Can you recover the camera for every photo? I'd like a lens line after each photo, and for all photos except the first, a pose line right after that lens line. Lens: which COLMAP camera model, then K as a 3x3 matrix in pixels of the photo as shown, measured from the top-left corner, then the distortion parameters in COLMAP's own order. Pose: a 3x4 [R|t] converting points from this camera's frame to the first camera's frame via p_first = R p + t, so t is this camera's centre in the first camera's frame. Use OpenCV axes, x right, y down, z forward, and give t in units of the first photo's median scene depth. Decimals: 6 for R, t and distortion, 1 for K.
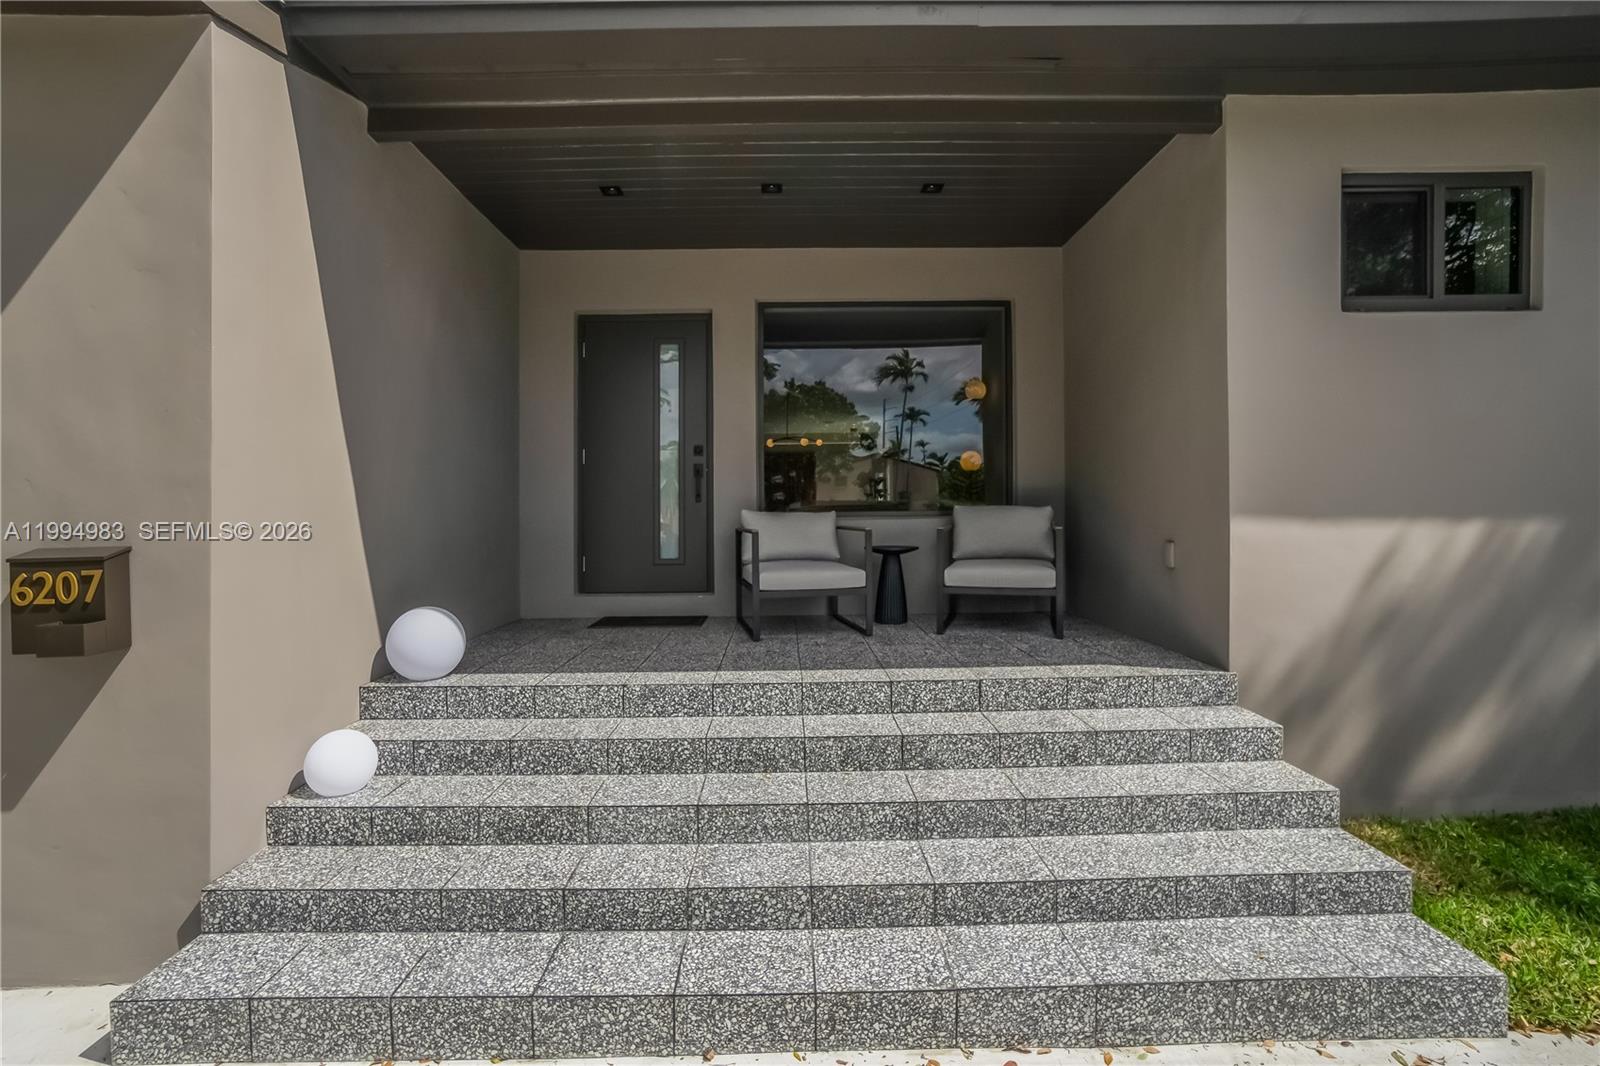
lens RADIAL K [[704.8, 0, 804.7], [0, 704.8, 518.6], [0, 0, 1]] dist [-0.017975, 0.001842]
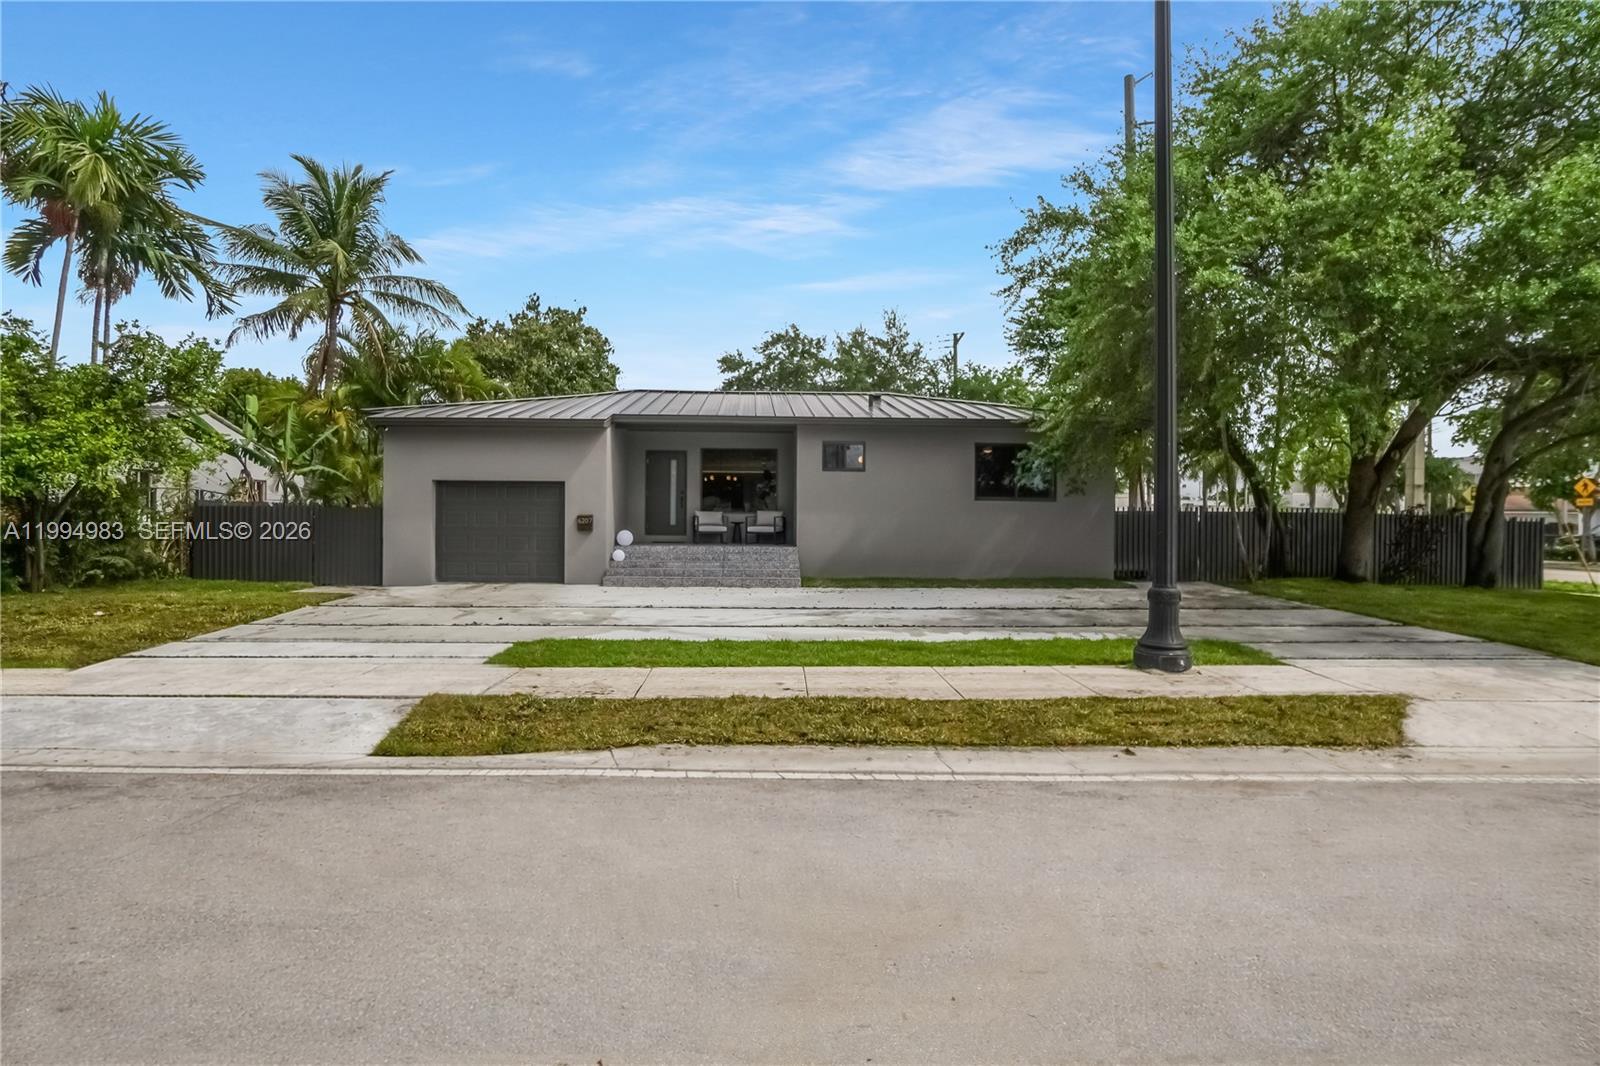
lens RADIAL K [[807.3, 0, 798.3], [0, 807.3, 531.5], [0, 0, 1]] dist [-0.004553, 0.000023]
pose [[0.999581, 0.018823, 0.021998, 0.350532], [-0.019203, 0.999668, 0.017181, 0.015742], [-0.021668, -0.017596, 0.999610, -3.153167]]
